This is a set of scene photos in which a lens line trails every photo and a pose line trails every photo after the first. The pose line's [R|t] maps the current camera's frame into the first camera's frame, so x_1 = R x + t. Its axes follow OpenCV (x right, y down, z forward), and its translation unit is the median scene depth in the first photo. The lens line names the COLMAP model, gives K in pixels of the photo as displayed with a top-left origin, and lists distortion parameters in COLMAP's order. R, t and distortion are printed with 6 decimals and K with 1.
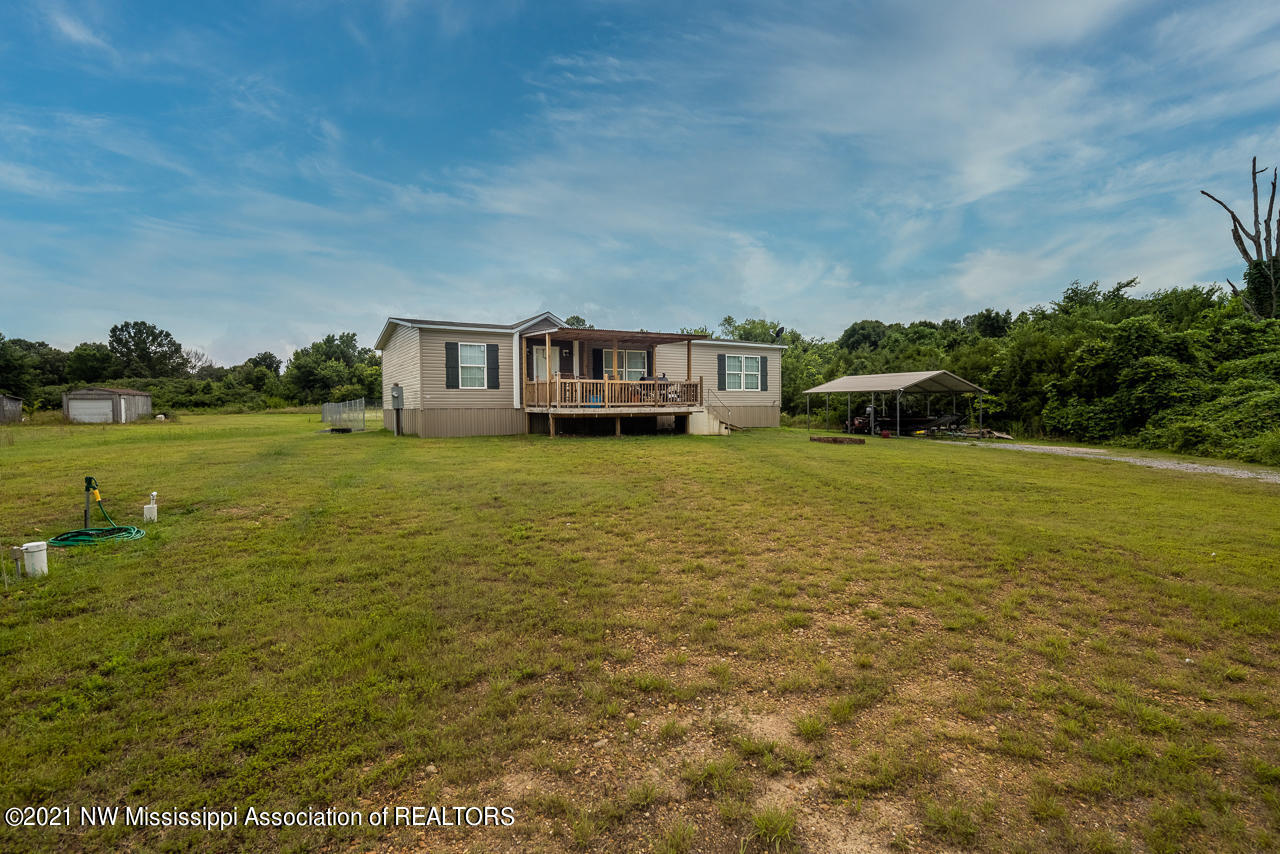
lens RADIAL K [[600.6, 0, 632.0], [0, 600.6, 419.8], [0, 0, 1]] dist [-0.008823, 0.001322]
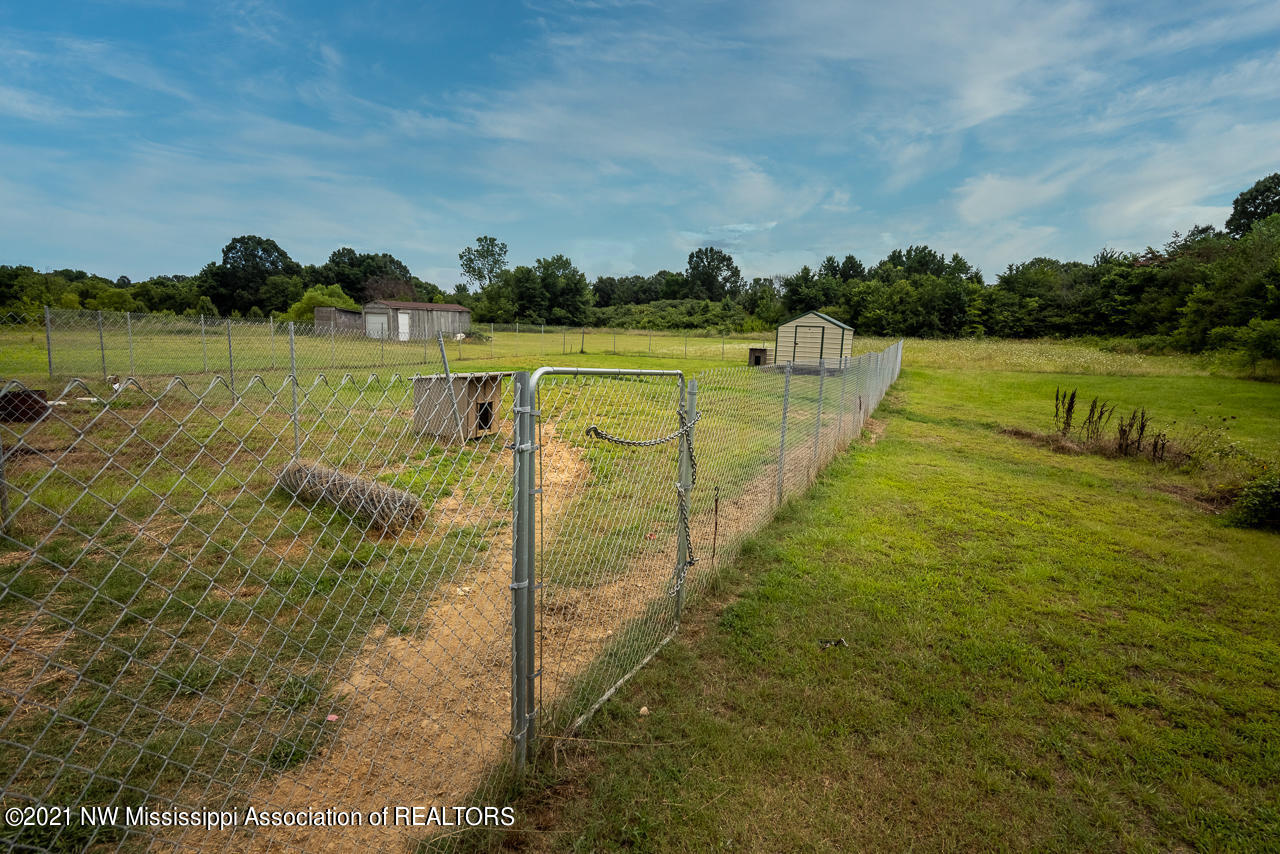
lens RADIAL K [[600.6, 0, 640.6], [0, 600.6, 425.7], [0, 0, 1]] dist [-0.008823, 0.001322]
pose [[0.559967, 0.162336, -0.812455, 0.259750], [-0.055985, 0.985789, 0.158383, -0.050455], [0.826621, -0.043204, 0.561098, 1.319641]]
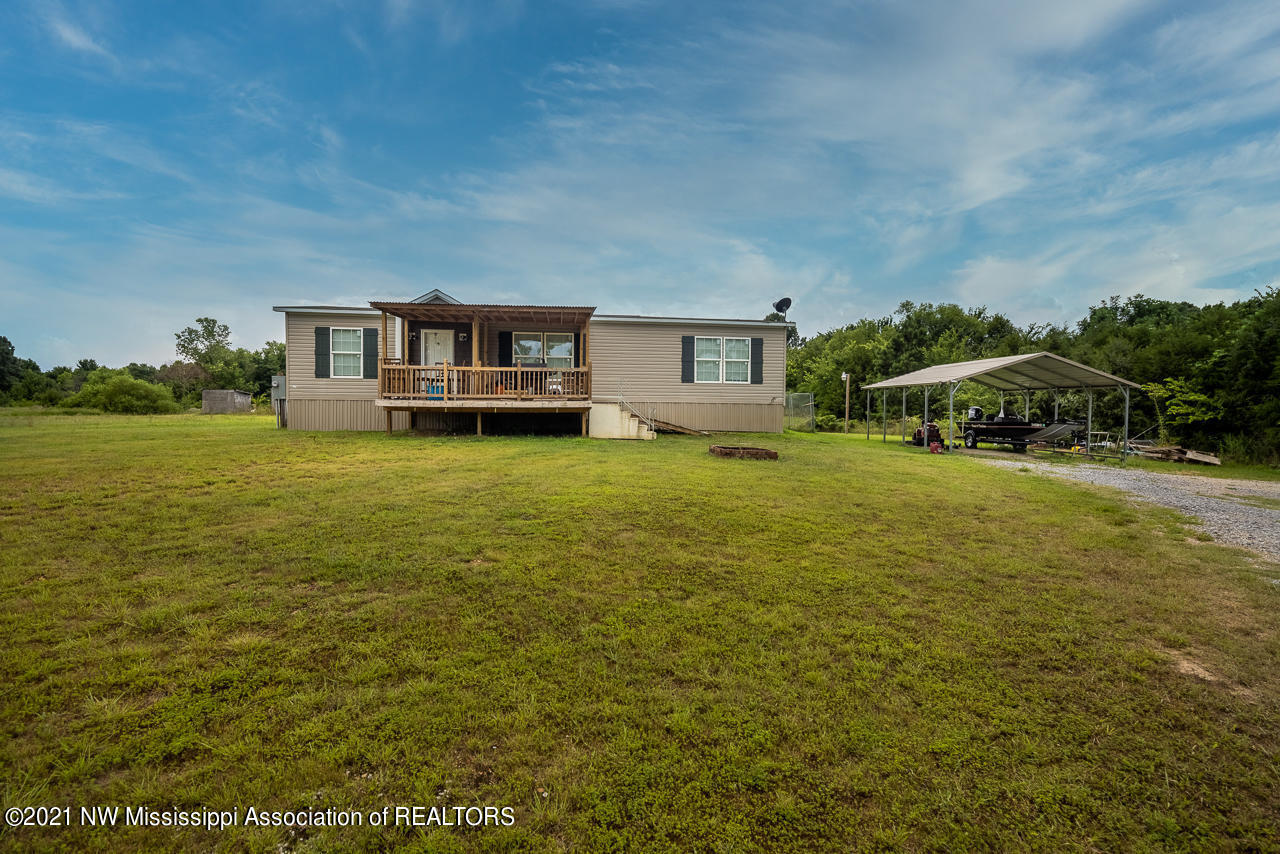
lens RADIAL K [[600.6, 0, 640.2], [0, 600.6, 425.9], [0, 0, 1]] dist [-0.008823, 0.001322]
pose [[0.927614, 0.025758, -0.372652, 0.367059], [-0.023434, 0.999667, 0.010766, 0.000239], [0.372806, -0.001254, 0.927909, 0.244388]]
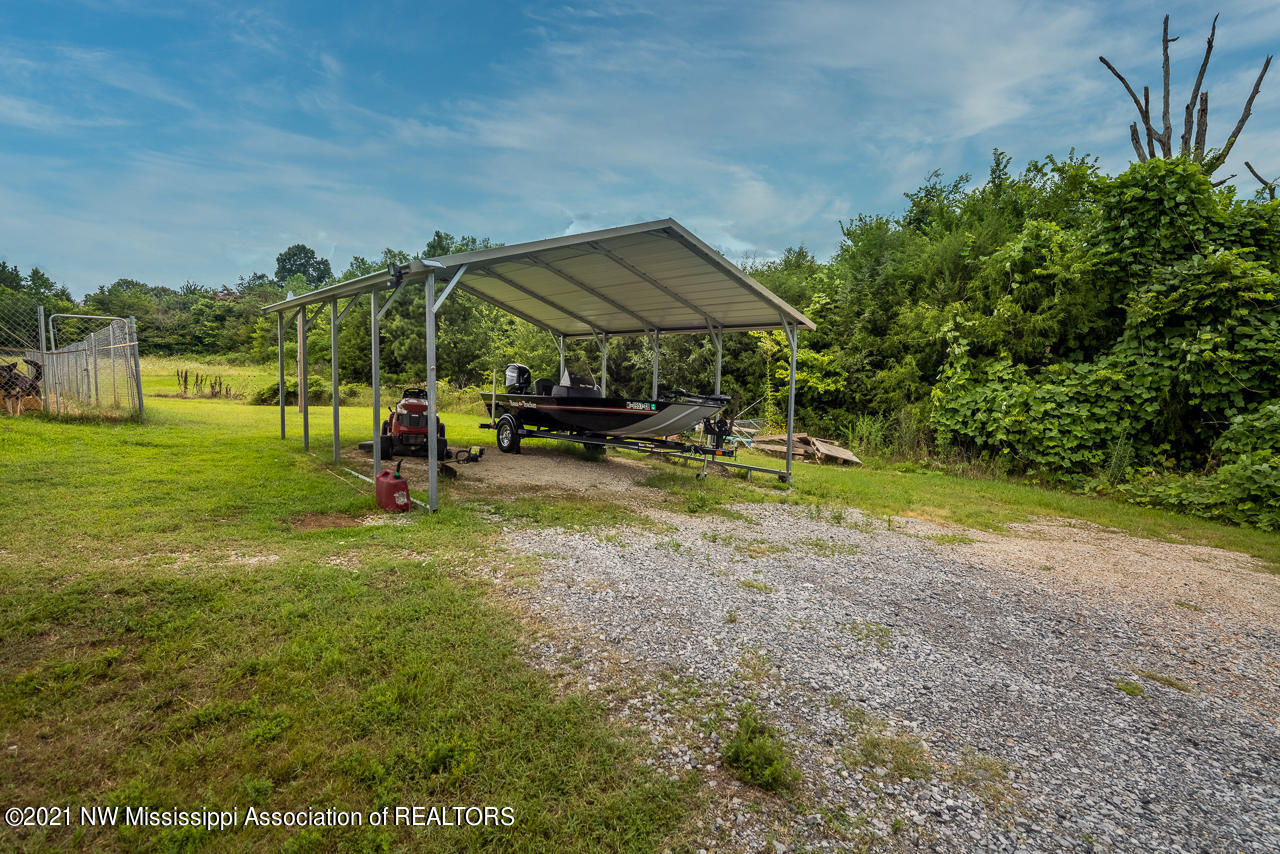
lens RADIAL K [[600.6, 0, 640.6], [0, 600.6, 428.4], [0, 0, 1]] dist [-0.008823, 0.001322]
pose [[0.952982, 0.009093, 0.302892, 0.447405], [-0.028988, 0.997701, 0.061253, -0.011847], [-0.301639, -0.067153, 0.951054, 0.790668]]
